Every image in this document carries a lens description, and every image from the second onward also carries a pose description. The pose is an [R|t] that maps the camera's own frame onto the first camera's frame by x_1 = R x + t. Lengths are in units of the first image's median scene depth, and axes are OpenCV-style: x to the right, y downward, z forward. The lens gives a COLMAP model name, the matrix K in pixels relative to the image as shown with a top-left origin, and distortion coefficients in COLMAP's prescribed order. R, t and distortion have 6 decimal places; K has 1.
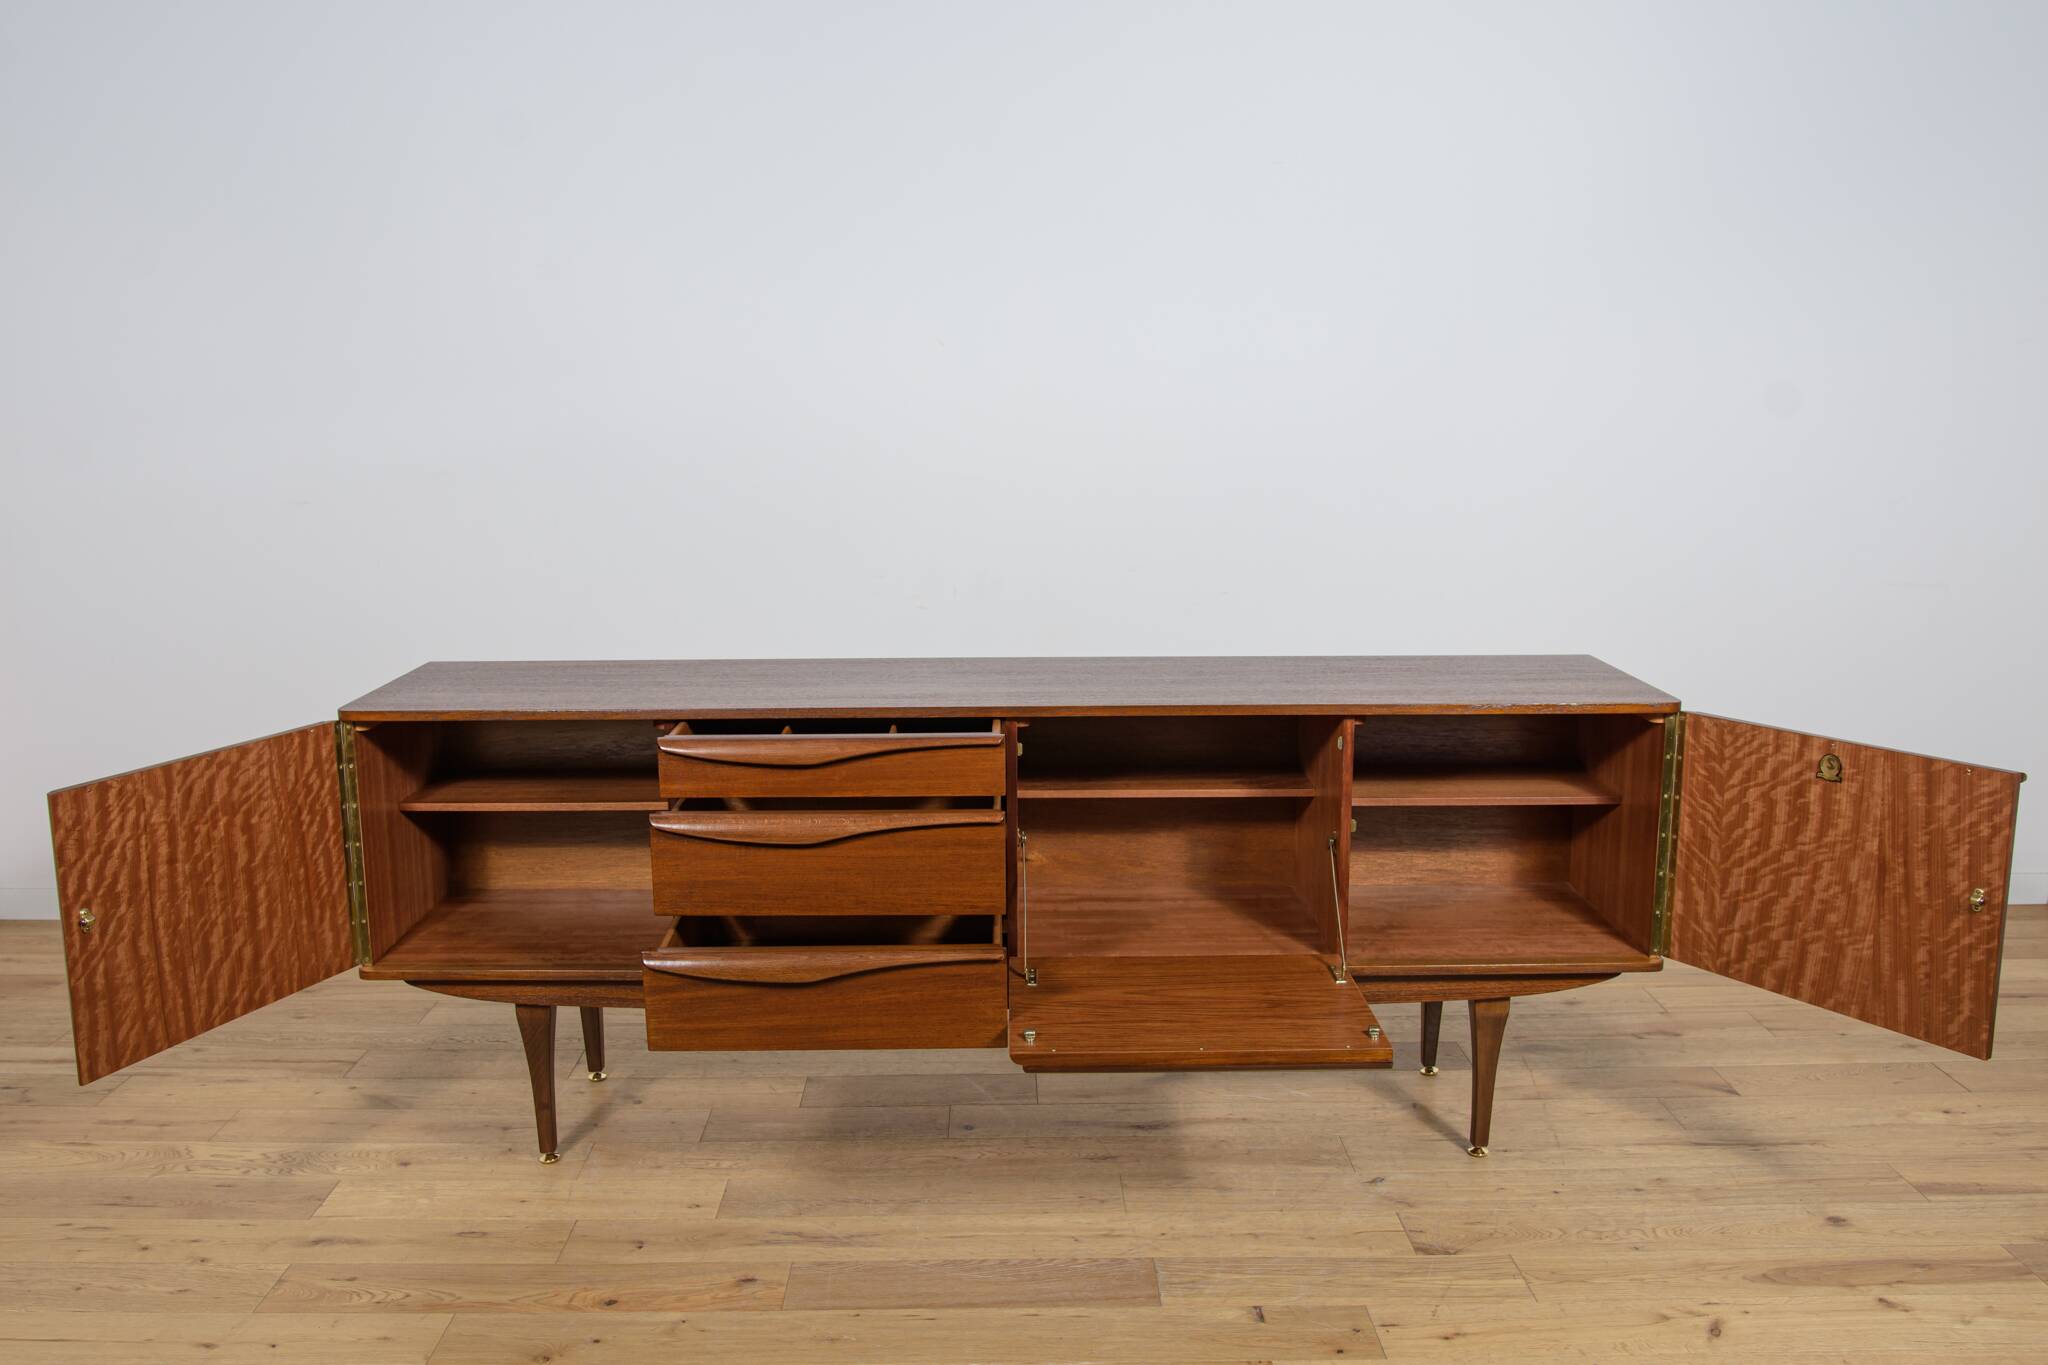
lens RADIAL K [[1890.4, 0, 988.8], [0, 1890.4, 700.2], [0, 0, 1]] dist [-0.027205, 0.000000]
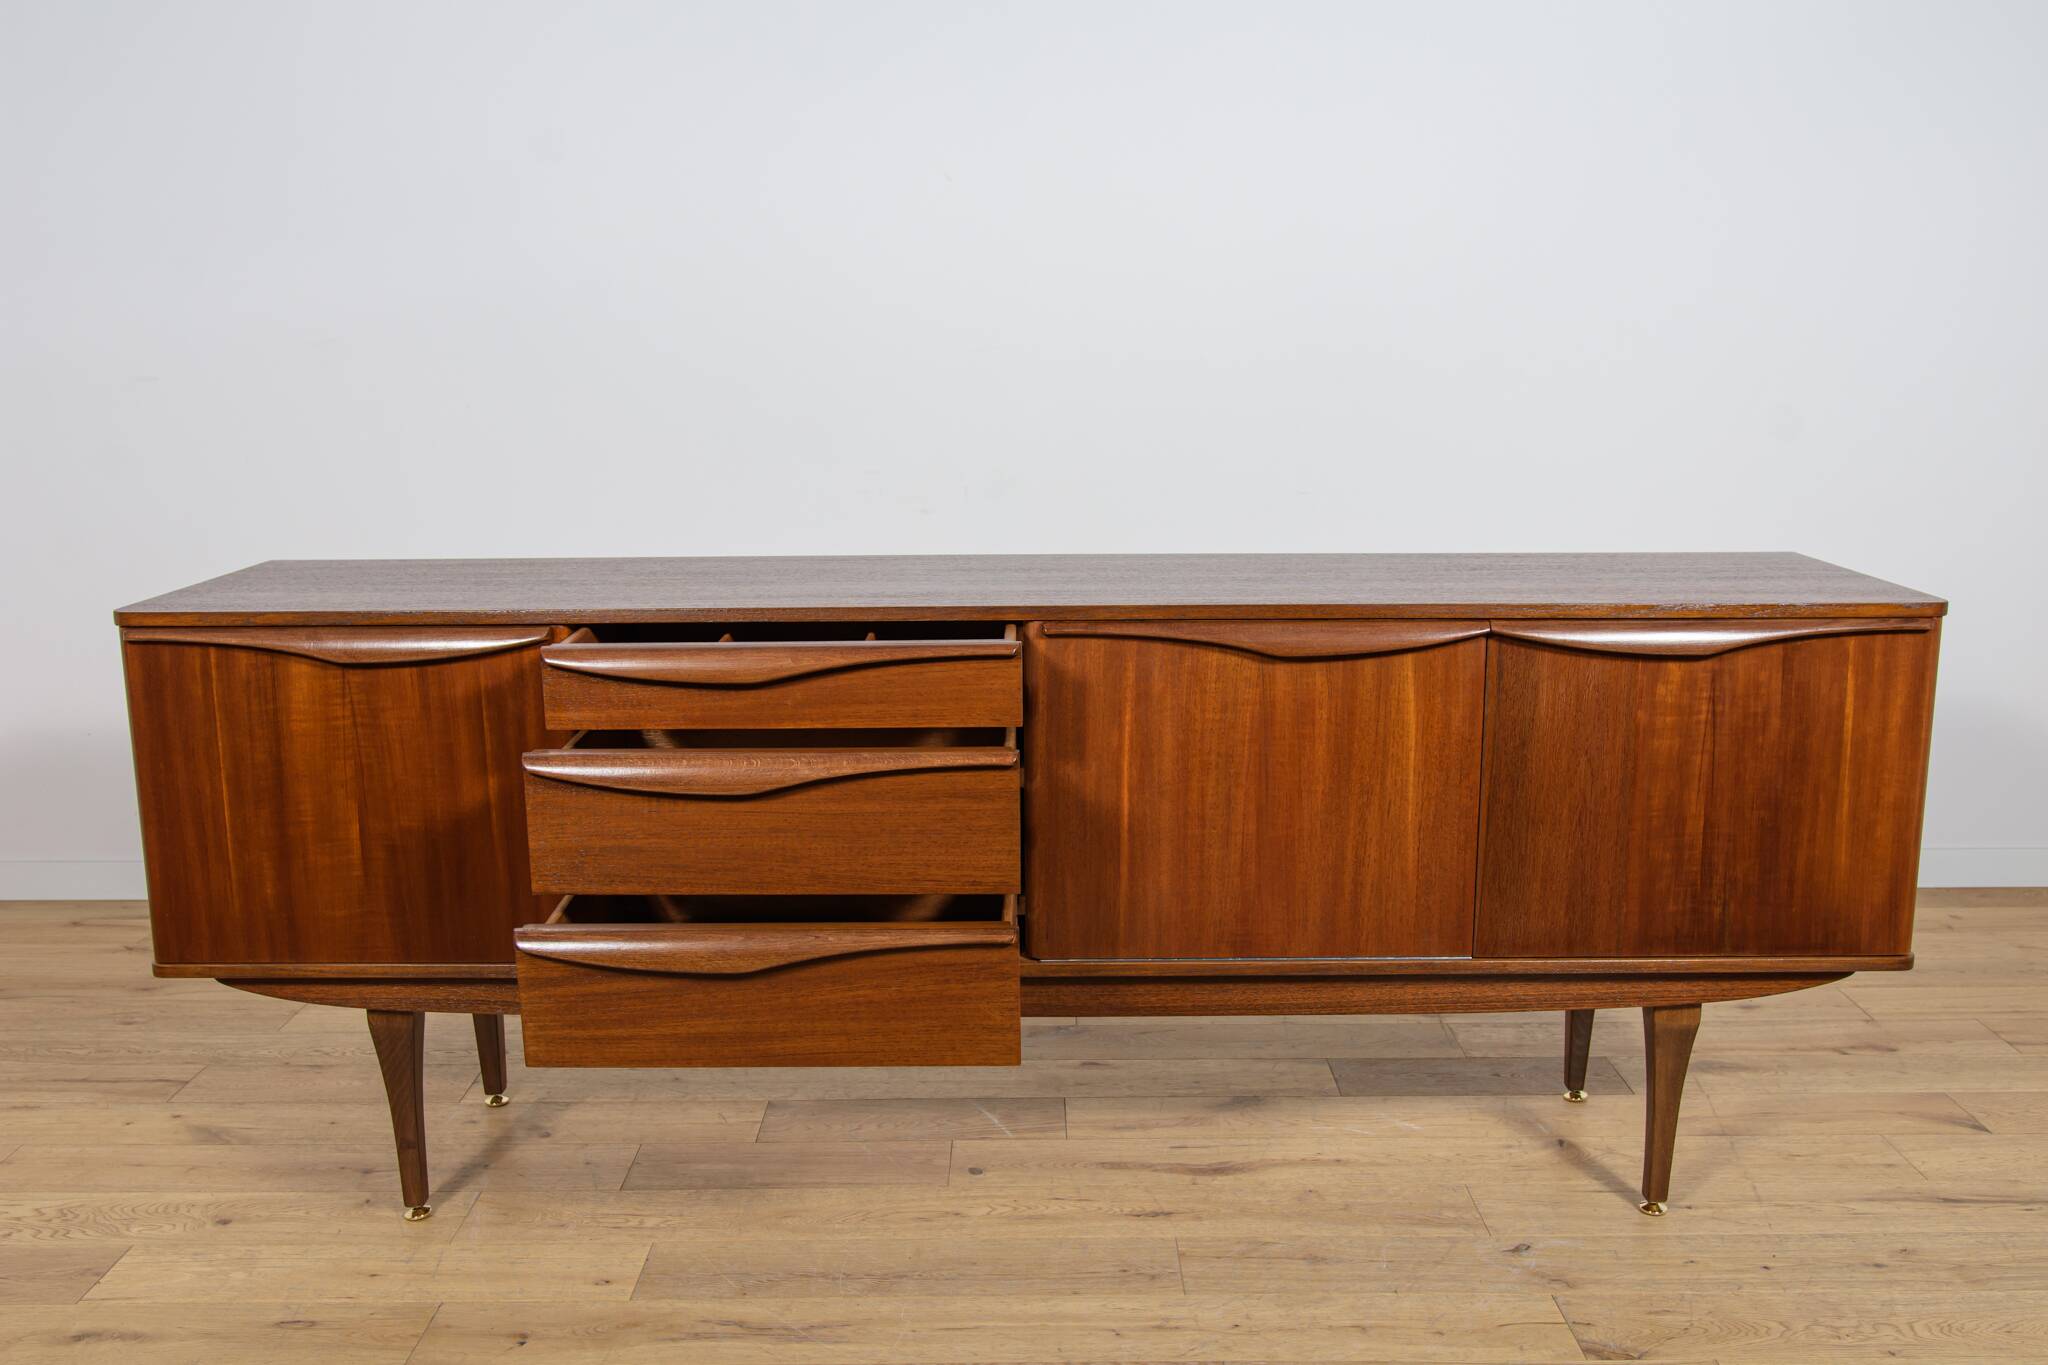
lens RADIAL K [[1890.4, 0, 1019.0], [0, 1890.4, 686.5], [0, 0, 1]] dist [-0.027205, 0.000000]
pose [[0.999987, 0.001476, -0.004832, 0.011021], [-0.001474, 0.999999, 0.000419, 0.033661], [0.004833, -0.000412, 0.999988, 0.263549]]
